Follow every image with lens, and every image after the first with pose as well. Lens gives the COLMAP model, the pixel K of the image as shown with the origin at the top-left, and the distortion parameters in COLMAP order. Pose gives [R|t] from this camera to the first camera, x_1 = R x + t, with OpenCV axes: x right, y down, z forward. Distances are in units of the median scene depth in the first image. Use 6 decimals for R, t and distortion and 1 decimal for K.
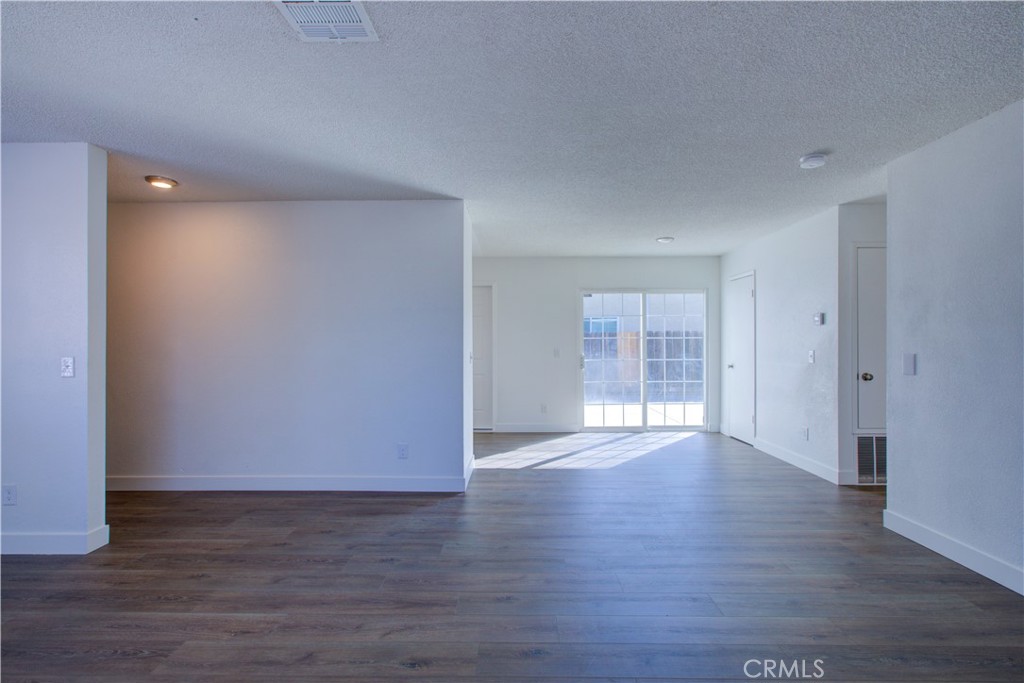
lens RADIAL K [[467.4, 0, 512.3], [0, 467.4, 341.0], [0, 0, 1]] dist [-0.006580, 0.003708]
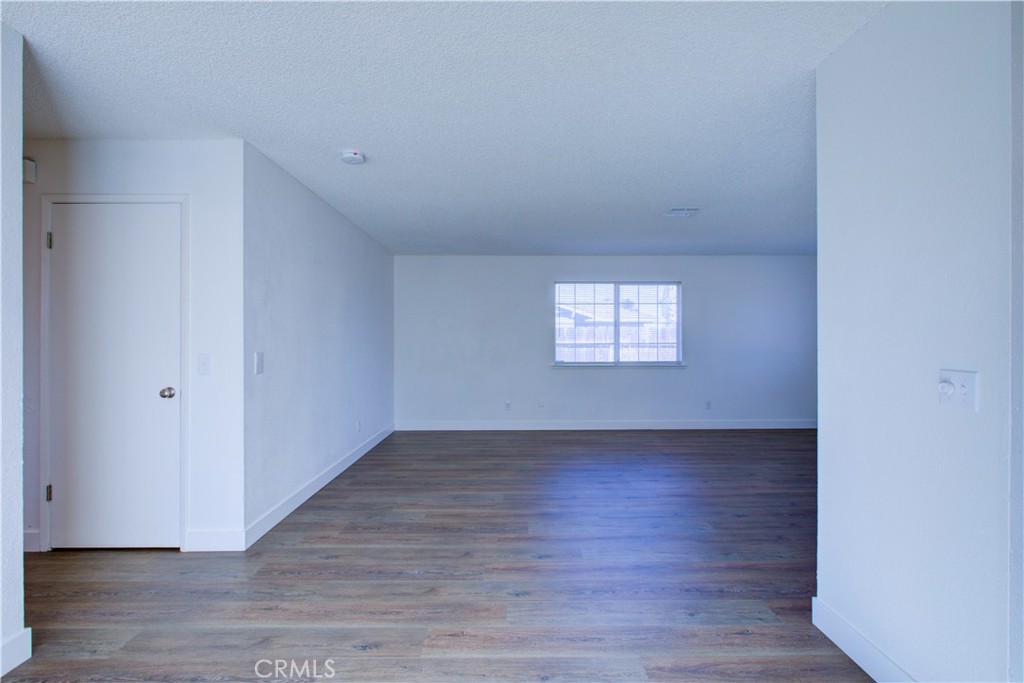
lens RADIAL K [[473.8, 0, 514.2], [0, 473.8, 337.9], [0, 0, 1]] dist [-0.003363, 0.004362]
pose [[-0.999712, 0.001739, -0.023930, 0.296078], [0.001858, 0.999986, -0.004963, 0.002932], [0.023921, -0.005006, -0.999701, 1.826718]]
